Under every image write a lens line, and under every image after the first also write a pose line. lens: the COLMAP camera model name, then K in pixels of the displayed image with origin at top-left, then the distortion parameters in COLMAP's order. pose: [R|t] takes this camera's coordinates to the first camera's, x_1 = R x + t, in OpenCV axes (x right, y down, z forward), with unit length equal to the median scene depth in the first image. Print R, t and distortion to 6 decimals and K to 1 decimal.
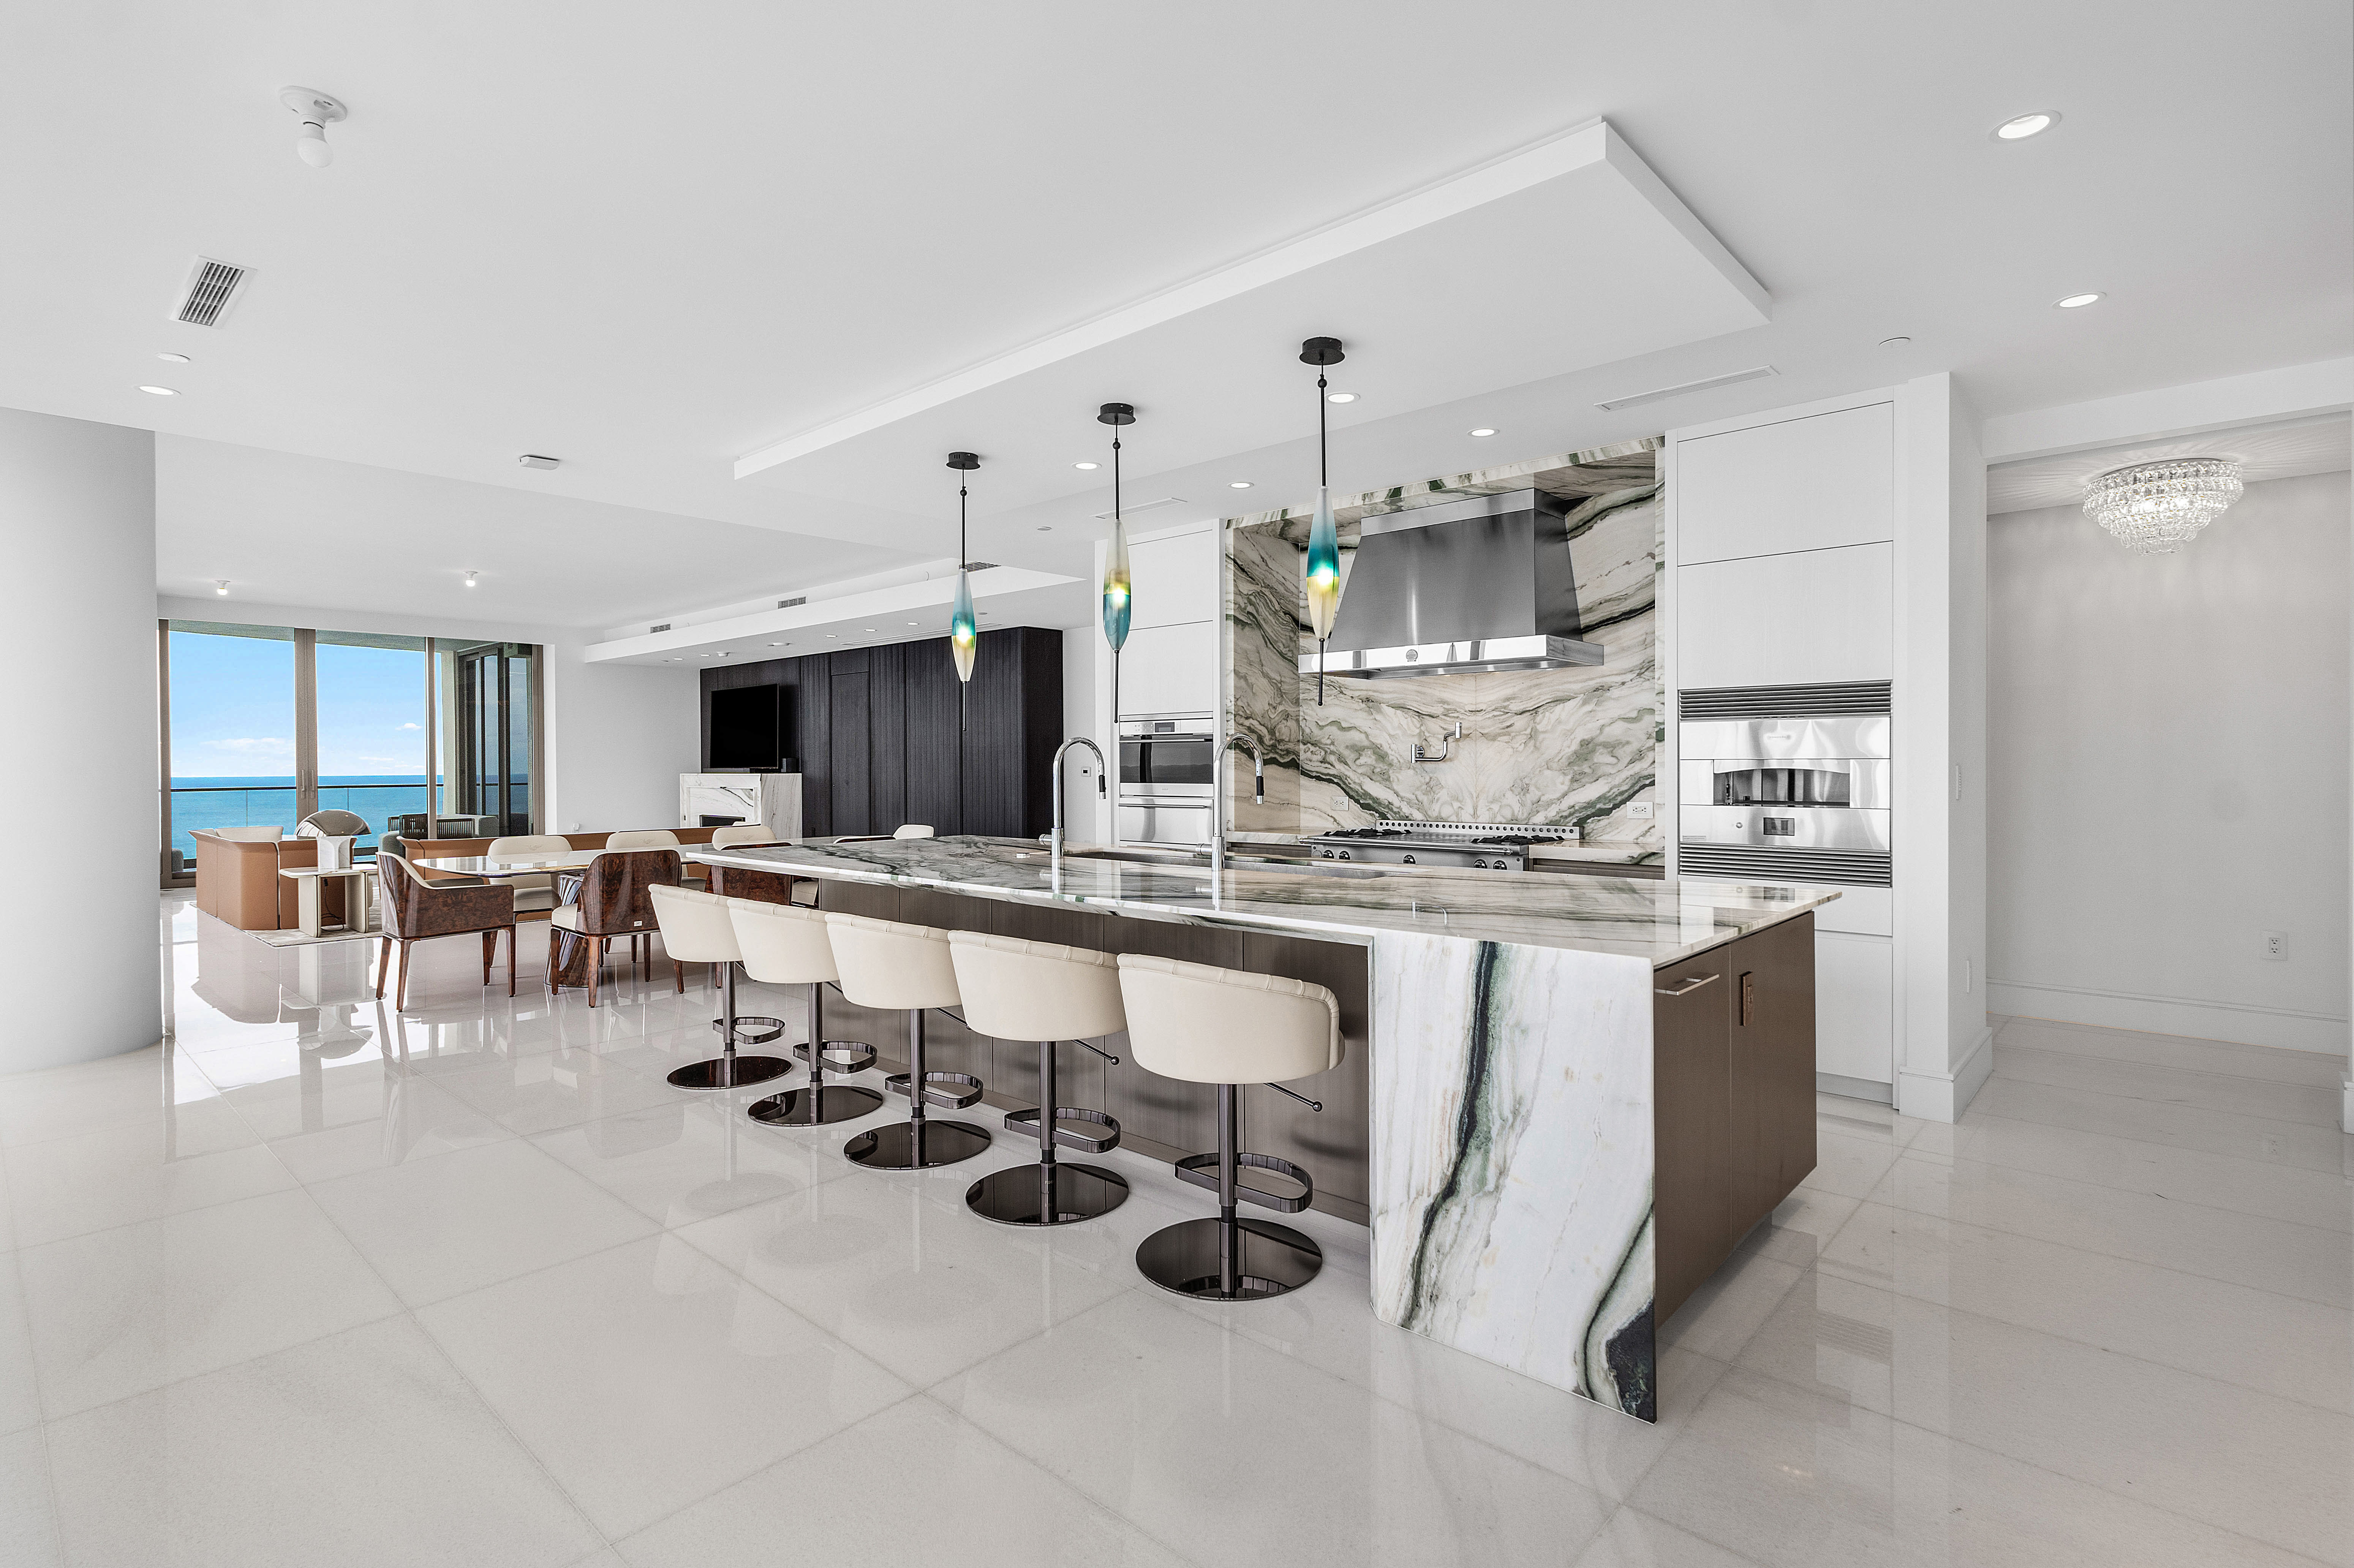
lens RADIAL K [[1117.3, 0, 1190.4], [0, 1117.3, 771.4], [0, 0, 1]] dist [-0.000717, 0.000196]
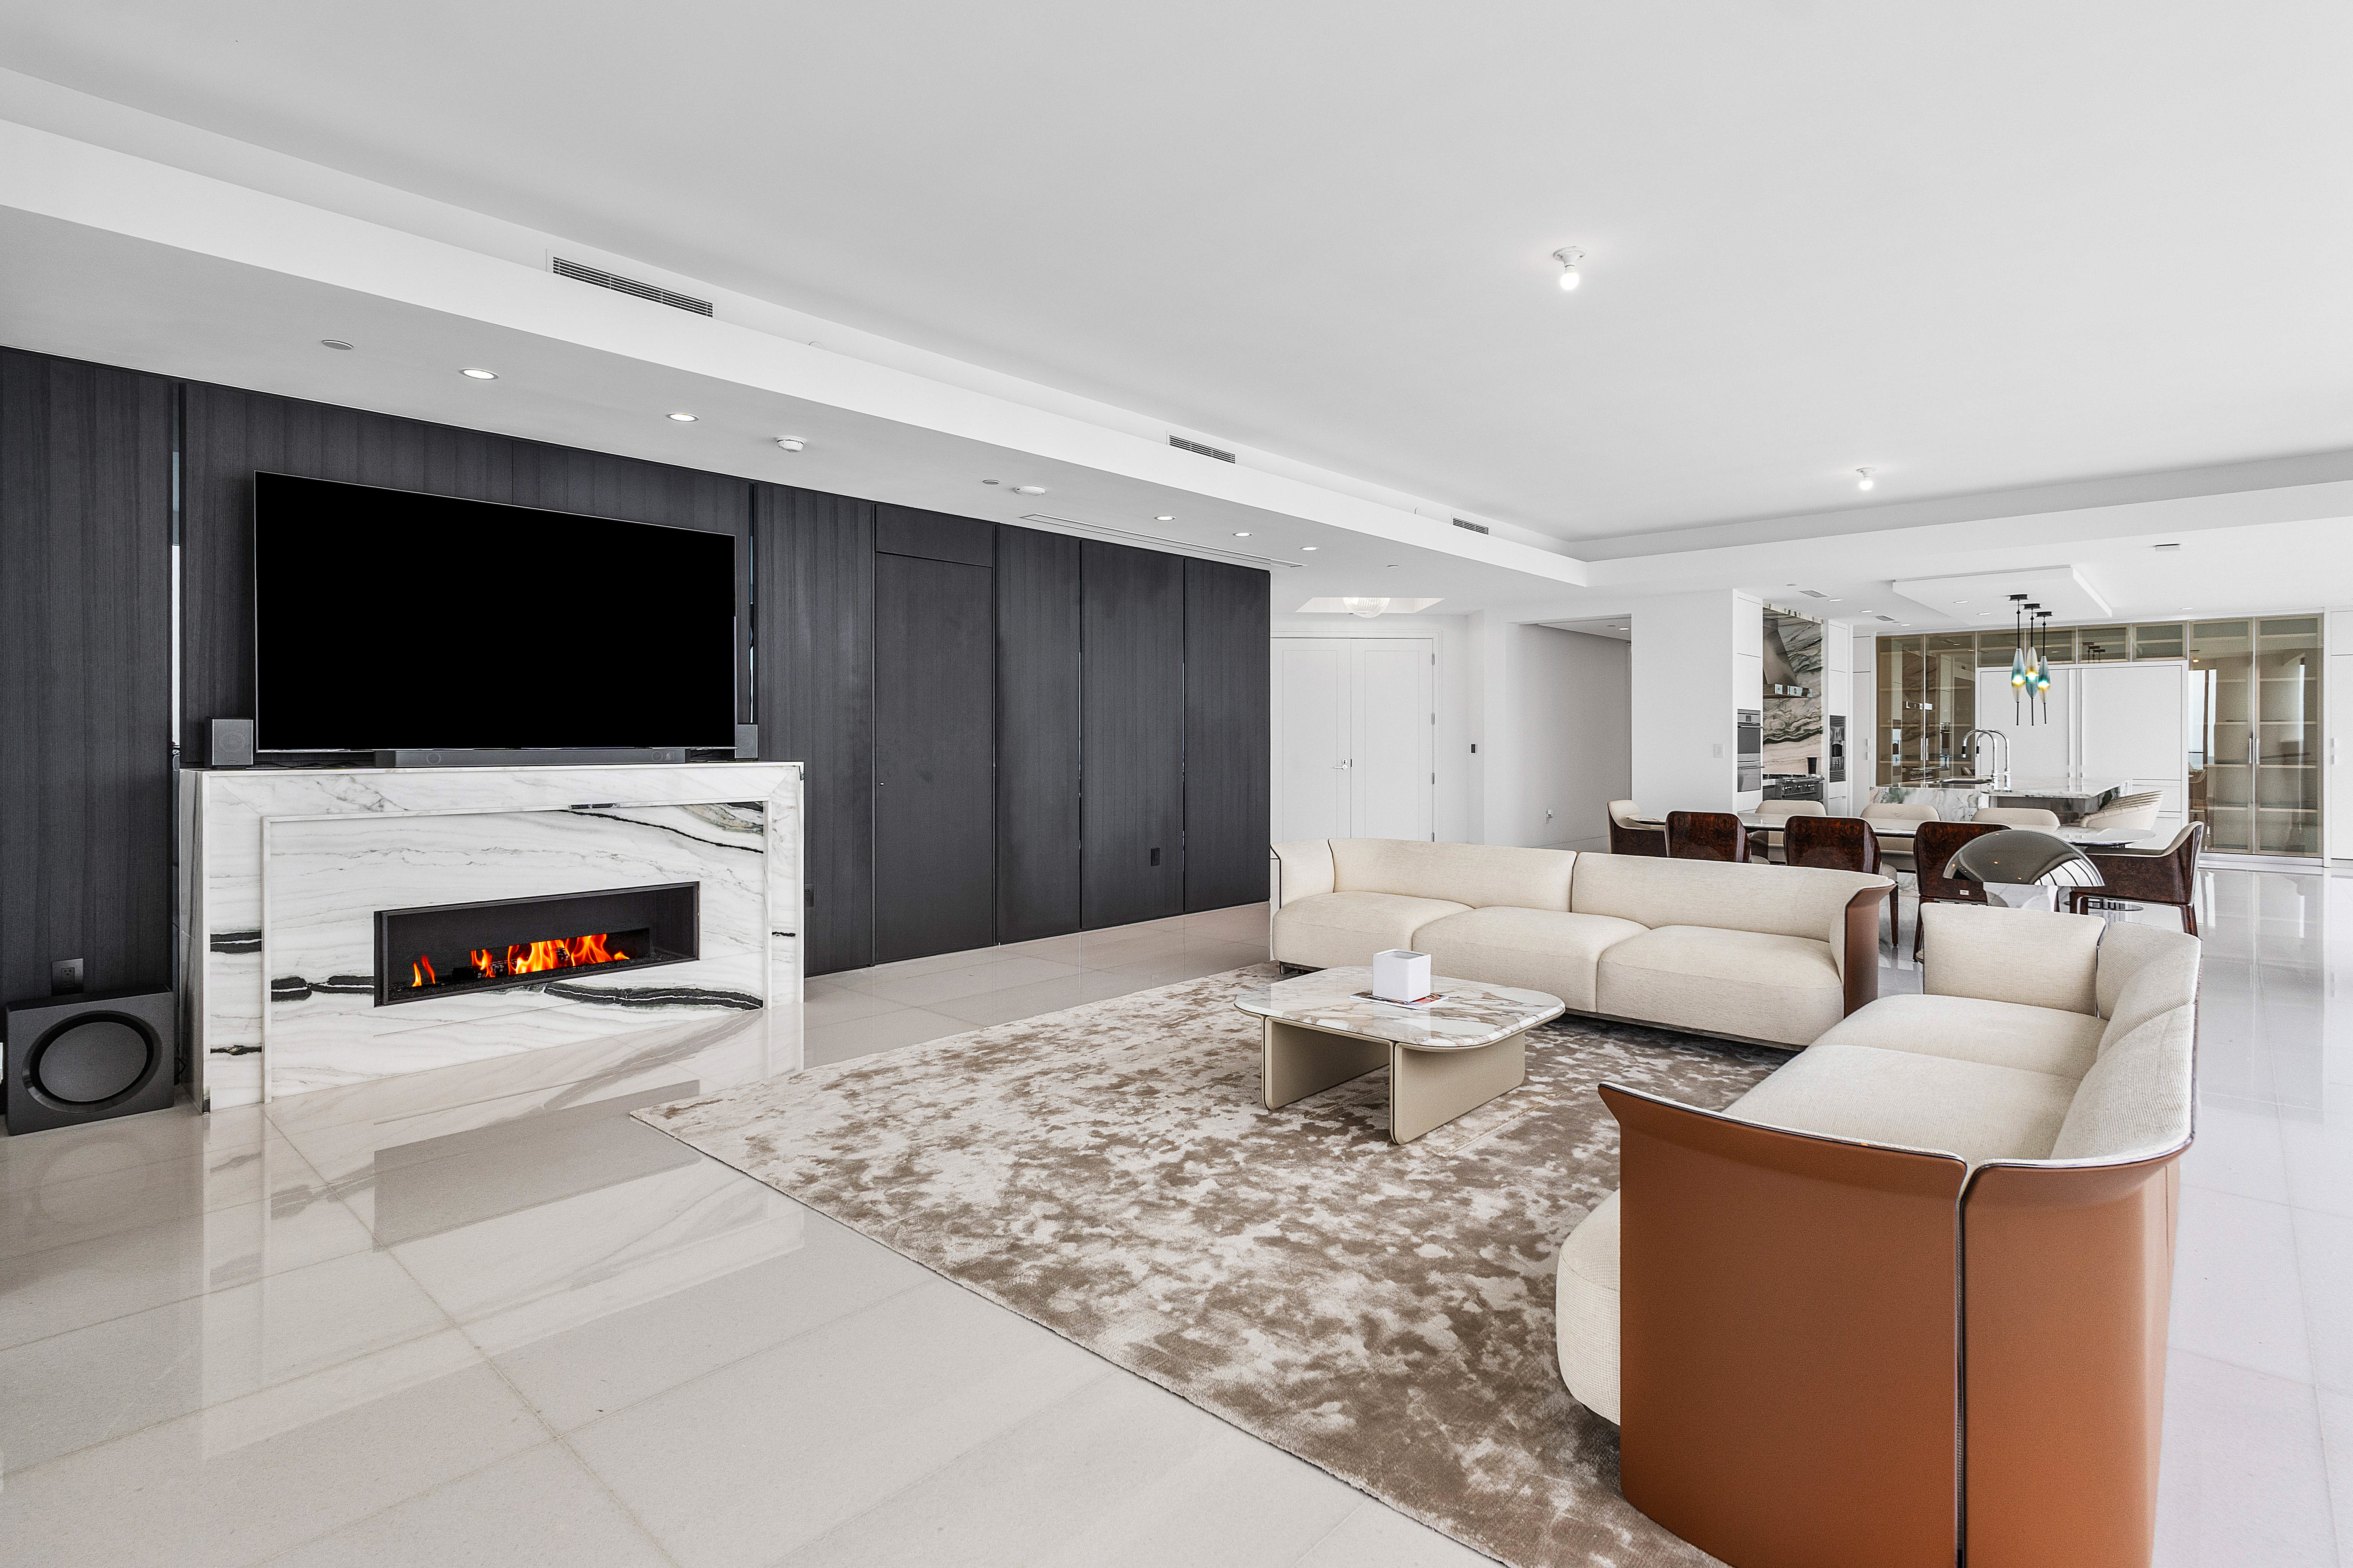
lens RADIAL K [[1157.0, 0, 1192.7], [0, 1157.0, 739.3], [0, 0, 1]] dist [-0.000850, 0.000547]
pose [[-0.004500, 0.007253, 0.999964, -1.634179], [0.007186, 0.999948, -0.007220, -0.003677], [-0.999964, 0.007153, -0.004552, 1.756347]]
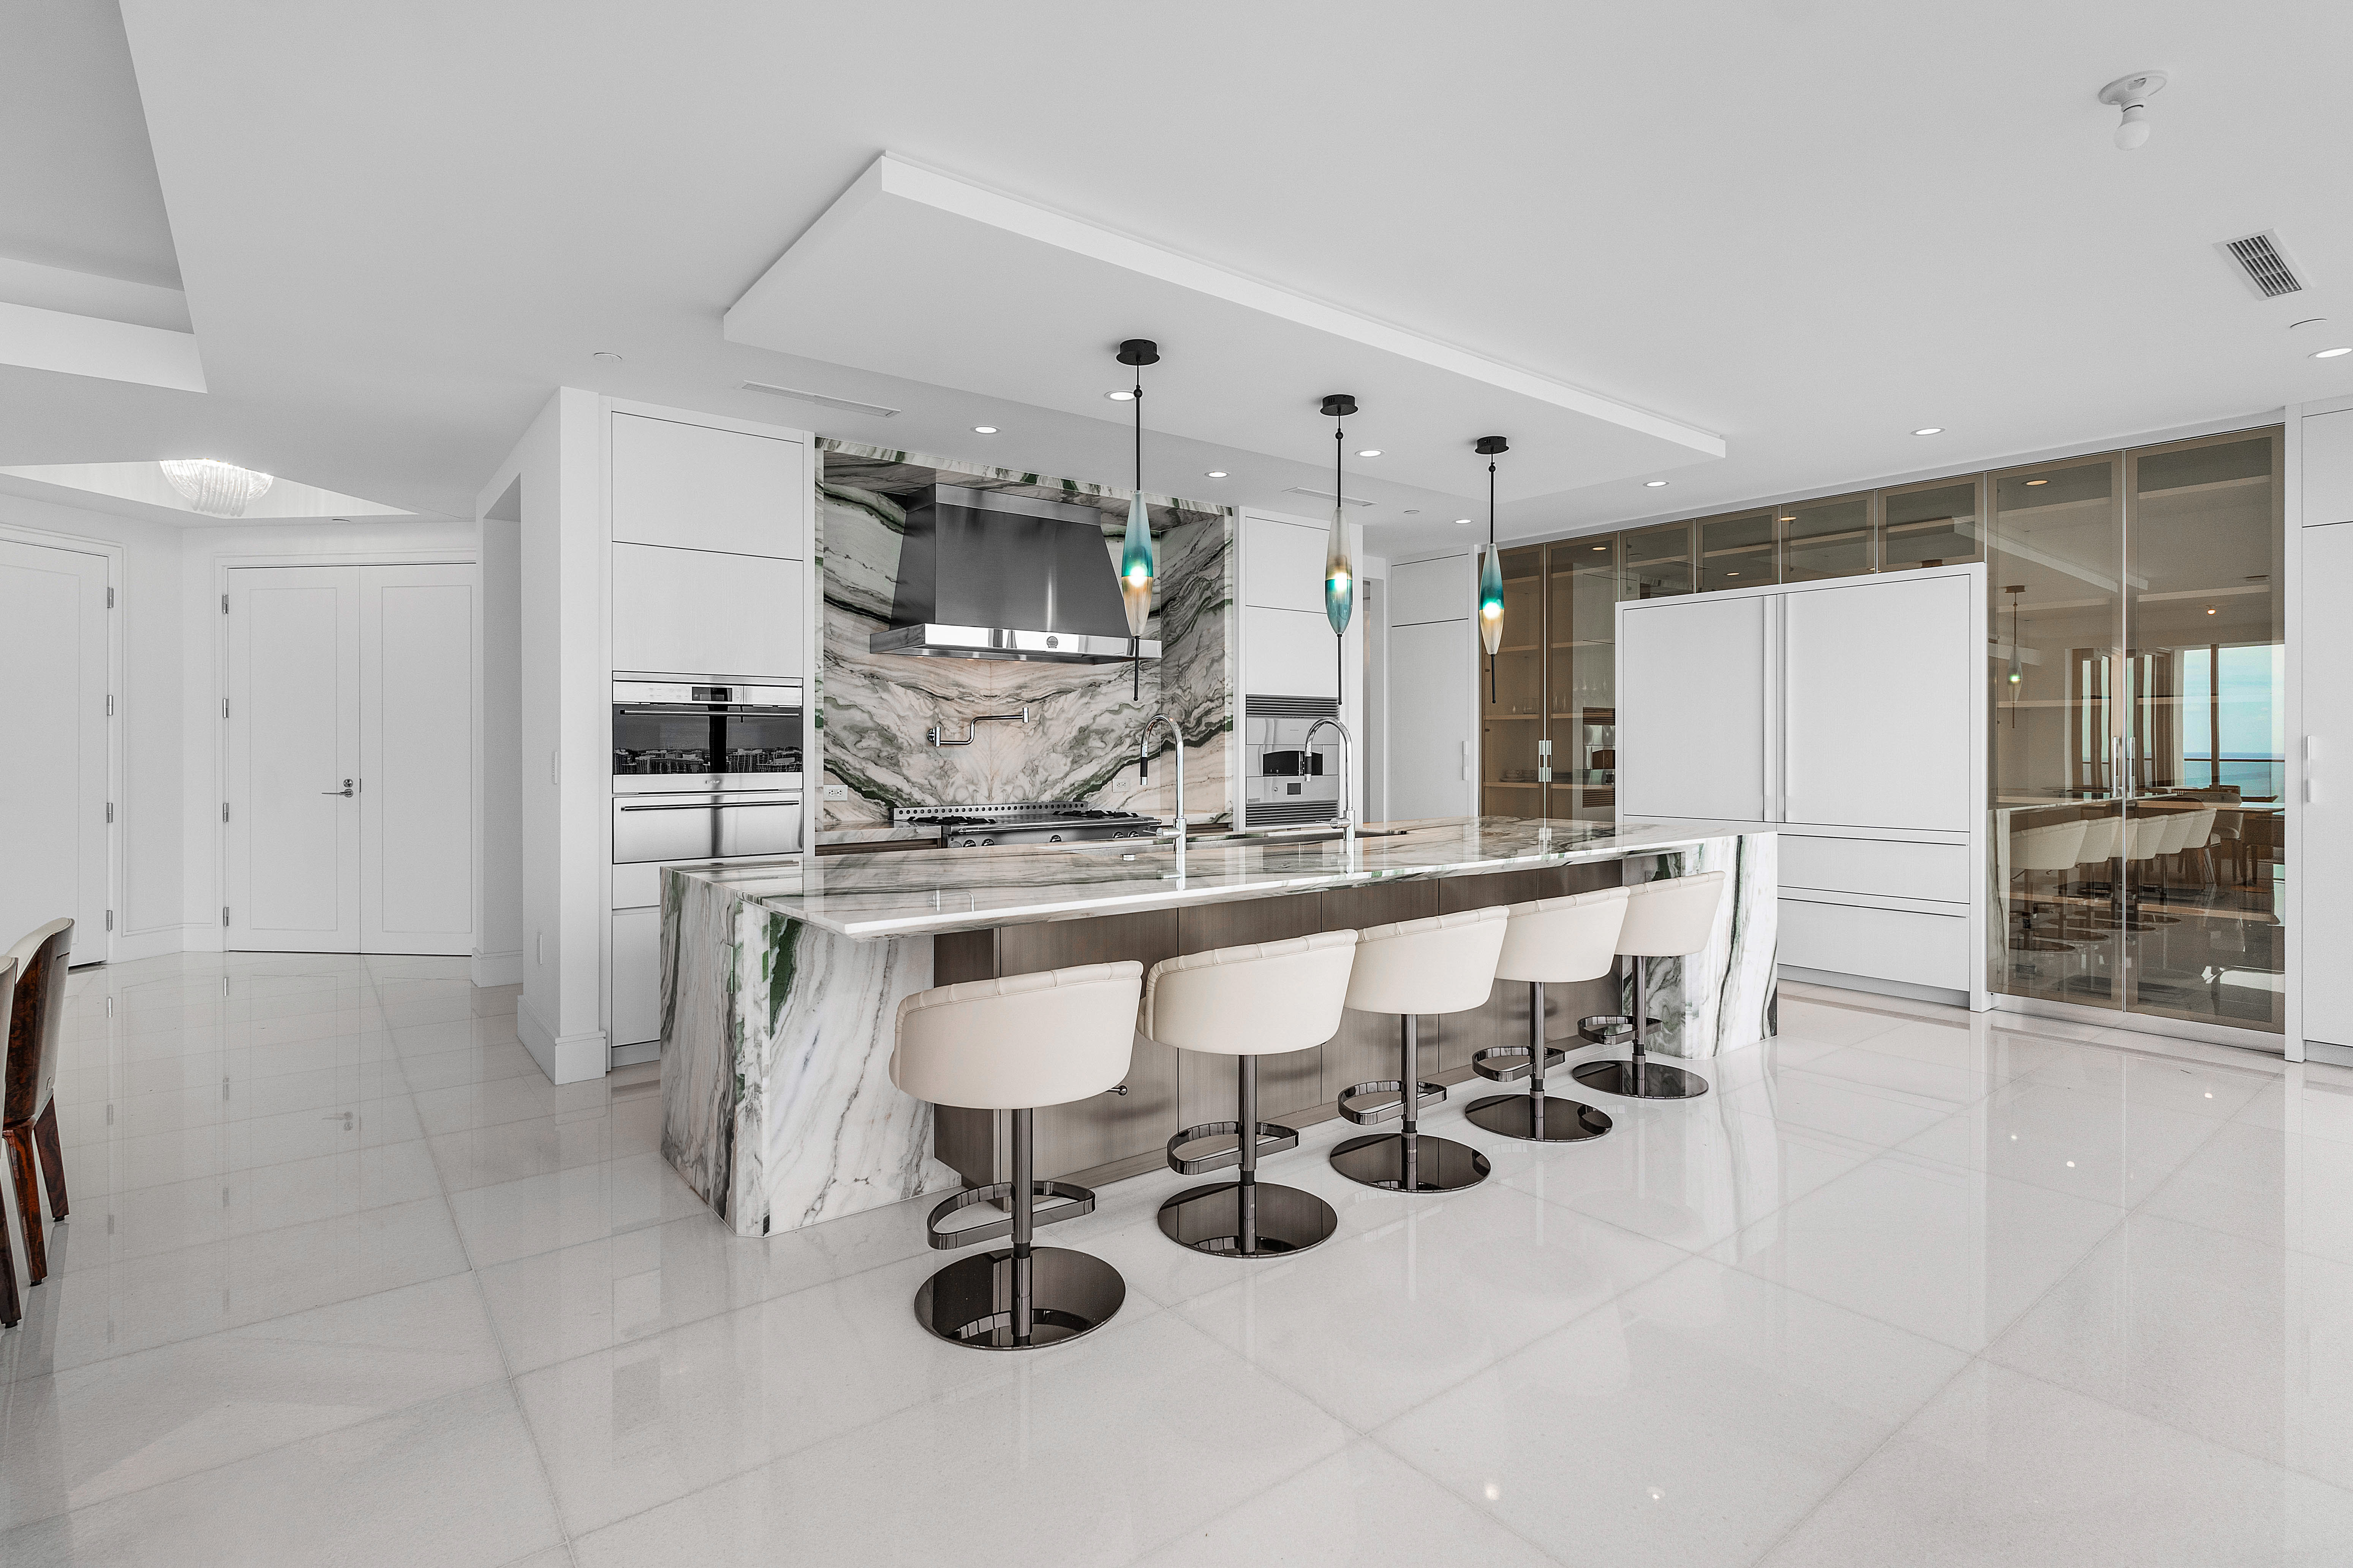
lens RADIAL K [[1145.0, 0, 1186.3], [0, 1145.0, 752.1], [0, 0, 1]] dist [0.002997, 0.000523]
pose [[0.171293, -0.000842, 0.985220, -0.714536], [0.006074, 0.999982, -0.000201, -0.001035], [-0.985201, 0.006019, 0.171295, 0.603192]]
